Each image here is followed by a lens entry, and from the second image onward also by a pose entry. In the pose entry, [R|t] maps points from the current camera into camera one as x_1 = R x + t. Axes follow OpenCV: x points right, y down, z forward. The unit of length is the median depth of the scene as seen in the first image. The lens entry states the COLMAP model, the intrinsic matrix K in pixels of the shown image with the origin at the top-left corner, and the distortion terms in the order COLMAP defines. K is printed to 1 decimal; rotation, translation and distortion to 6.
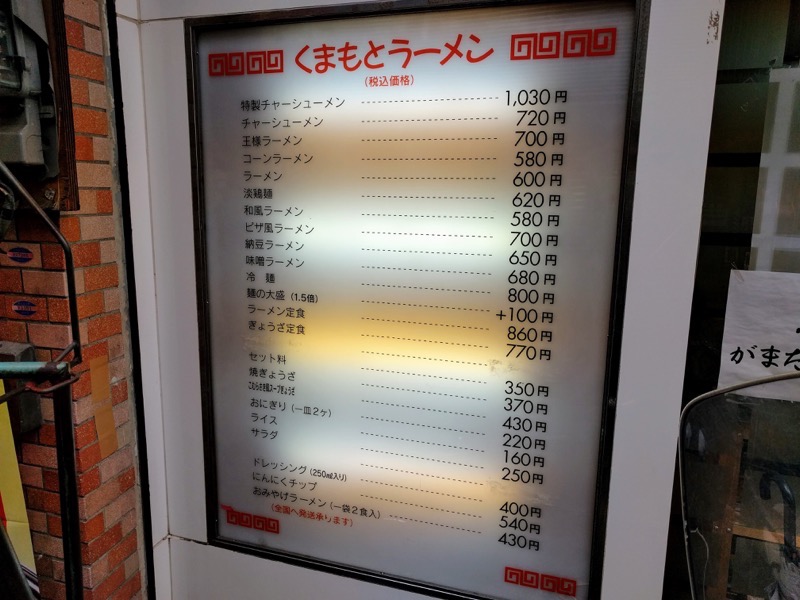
lens RADIAL K [[605.5, 0, 400.0], [0, 605.5, 300.0], [0, 0, 1]] dist [-0.000113, 0.017290]
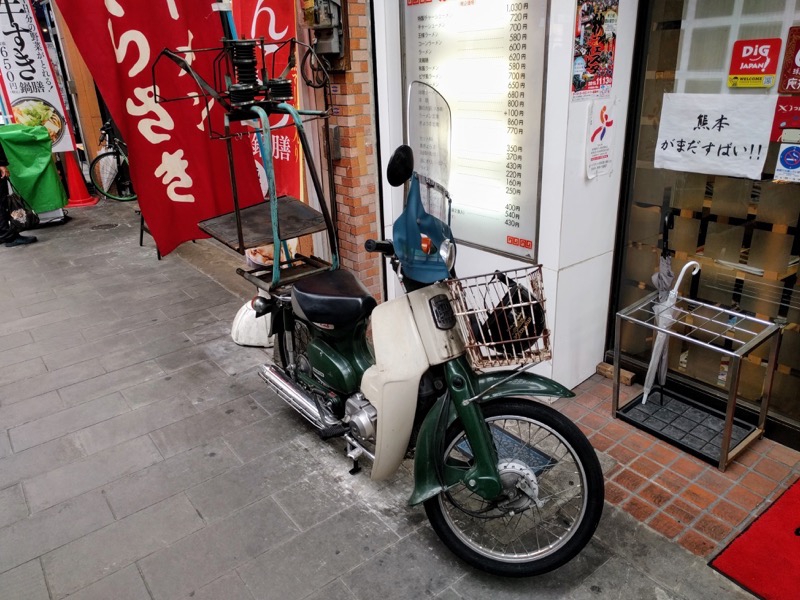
lens RADIAL K [[605.5, 0, 400.0], [0, 605.5, 300.0], [0, 0, 1]] dist [-0.000113, 0.017290]
pose [[0.837209, 0.157950, -0.523577, 1.056584], [-0.053683, 0.976496, 0.208743, 0.237949], [0.544241, -0.146655, 0.826011, -1.074721]]
